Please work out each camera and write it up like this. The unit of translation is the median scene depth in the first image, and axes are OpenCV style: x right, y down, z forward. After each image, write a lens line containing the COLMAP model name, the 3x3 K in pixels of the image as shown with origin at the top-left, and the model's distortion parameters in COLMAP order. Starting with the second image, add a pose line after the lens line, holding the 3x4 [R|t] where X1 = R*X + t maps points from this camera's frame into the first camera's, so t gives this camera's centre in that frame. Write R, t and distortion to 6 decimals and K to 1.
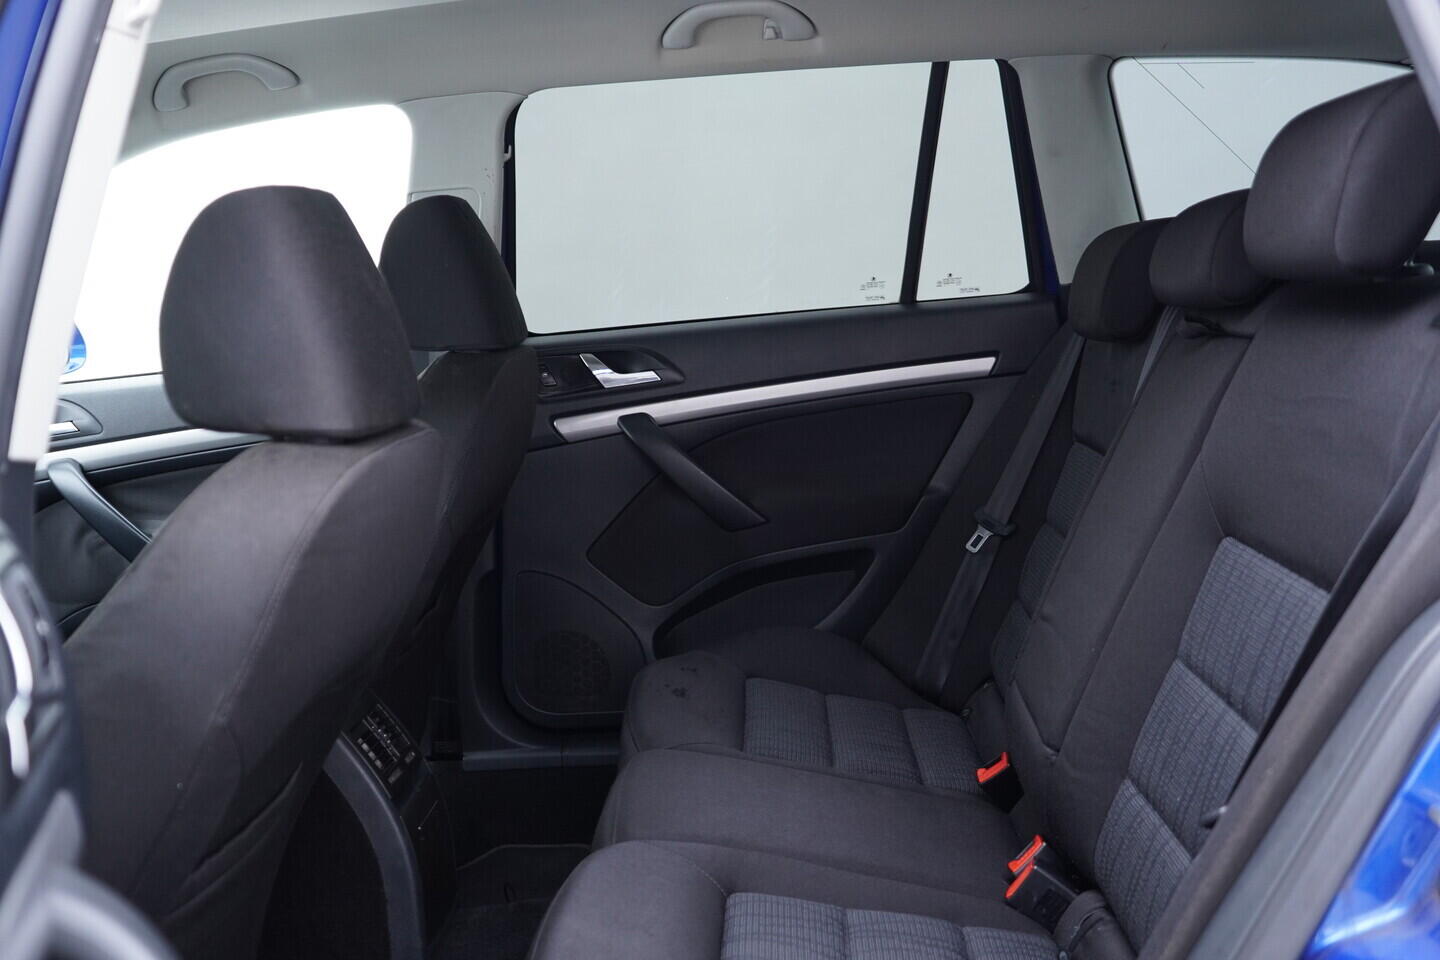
lens RADIAL K [[1485.9, 0, 716.7], [0, 1485.9, 494.4], [0, 0, 1]] dist [-0.001777, 0.020907]
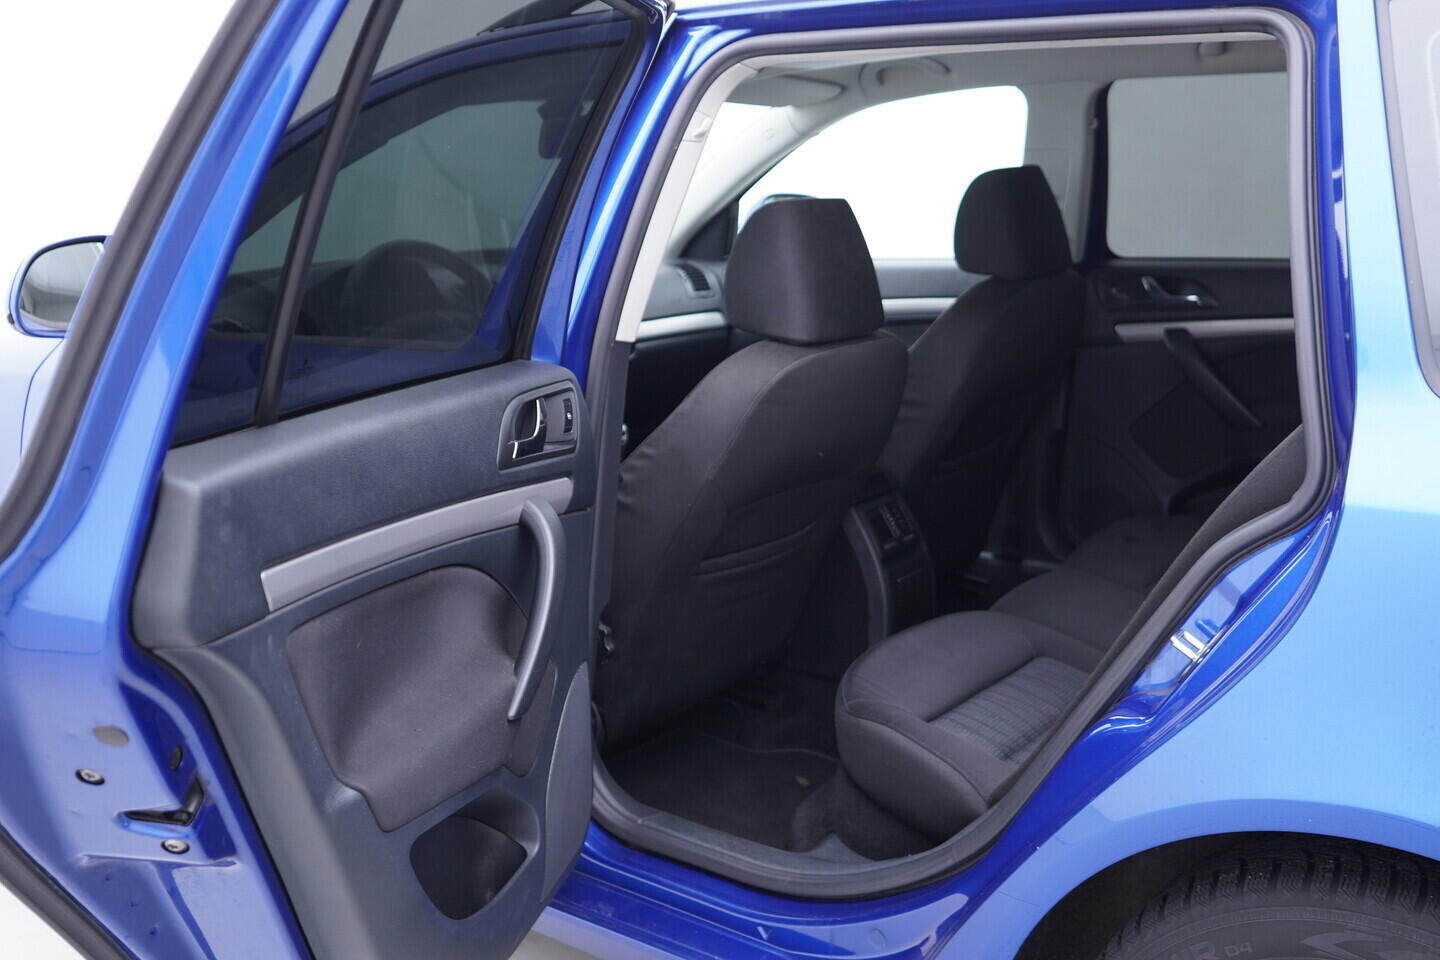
lens RADIAL K [[1485.9, 0, 716.7], [0, 1485.9, 494.4], [0, 0, 1]] dist [-0.001777, 0.020907]
pose [[0.814929, 0.184141, -0.549530, 0.409696], [-0.120201, 0.981266, 0.150559, -0.067744], [0.566959, -0.056641, 0.821796, -0.341176]]
